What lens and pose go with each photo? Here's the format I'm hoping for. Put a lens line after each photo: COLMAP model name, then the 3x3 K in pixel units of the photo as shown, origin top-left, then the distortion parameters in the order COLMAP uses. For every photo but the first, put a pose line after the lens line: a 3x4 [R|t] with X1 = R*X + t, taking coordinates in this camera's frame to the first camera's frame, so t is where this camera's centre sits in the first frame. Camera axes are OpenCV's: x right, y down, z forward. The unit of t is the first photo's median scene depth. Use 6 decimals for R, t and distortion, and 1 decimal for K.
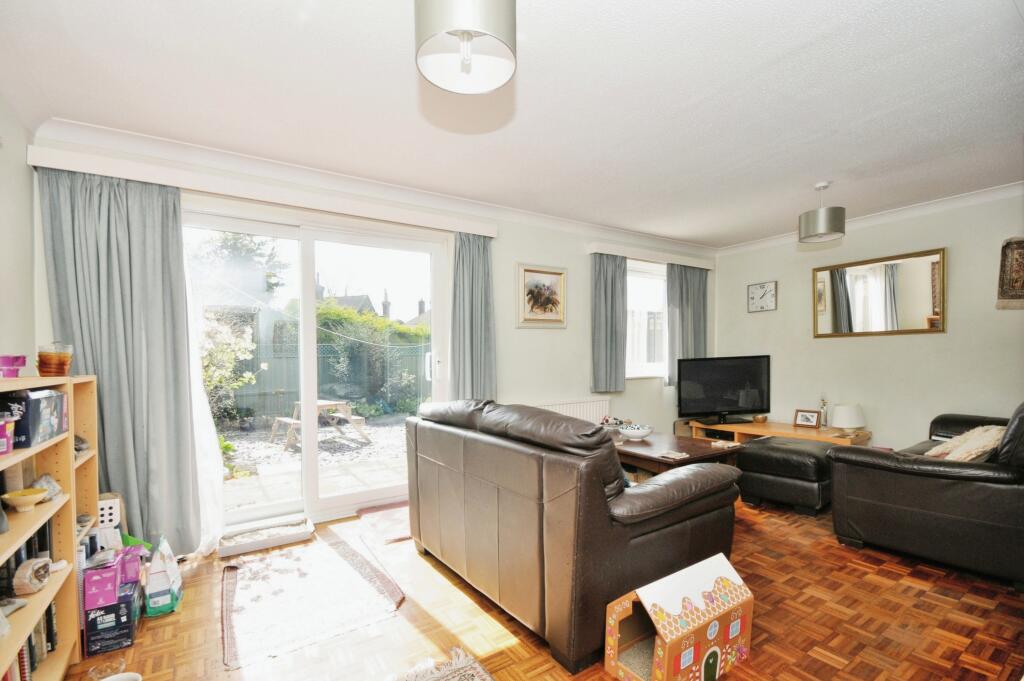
lens RADIAL K [[460.2, 0, 517.2], [0, 460.2, 346.7], [0, 0, 1]] dist [0.022271, -0.012955]
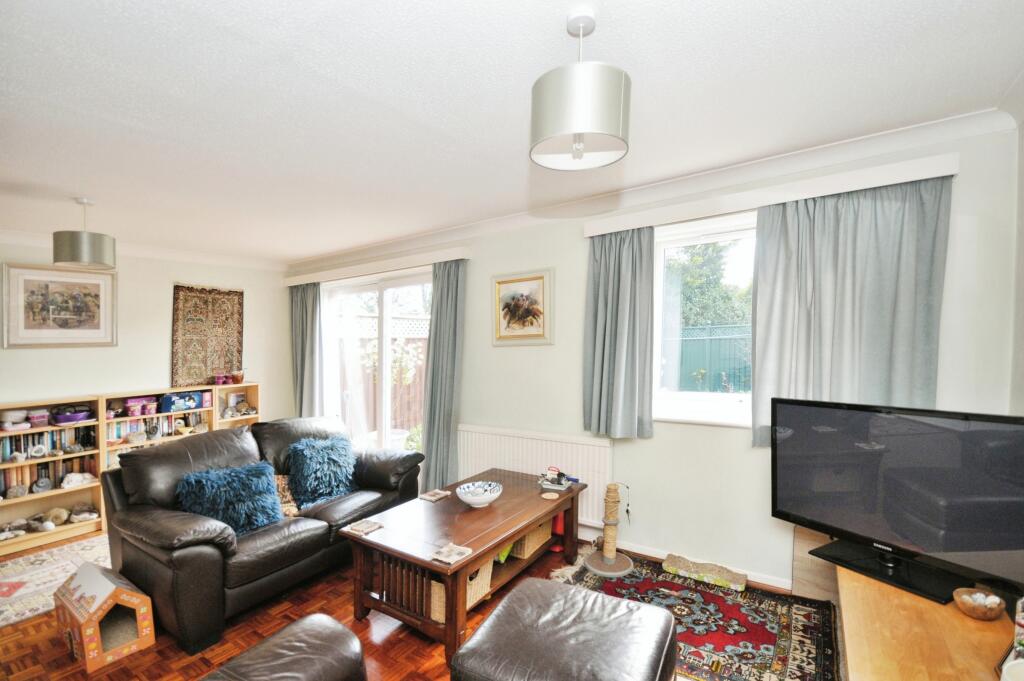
lens RADIAL K [[460.2, 0, 517.2], [0, 460.2, 346.7], [0, 0, 1]] dist [0.022271, -0.012955]
pose [[0.358037, -0.013181, -0.933614, 0.851680], [0.008231, 0.999906, -0.010961, -0.028694], [0.933671, -0.003761, 0.358112, 0.686353]]
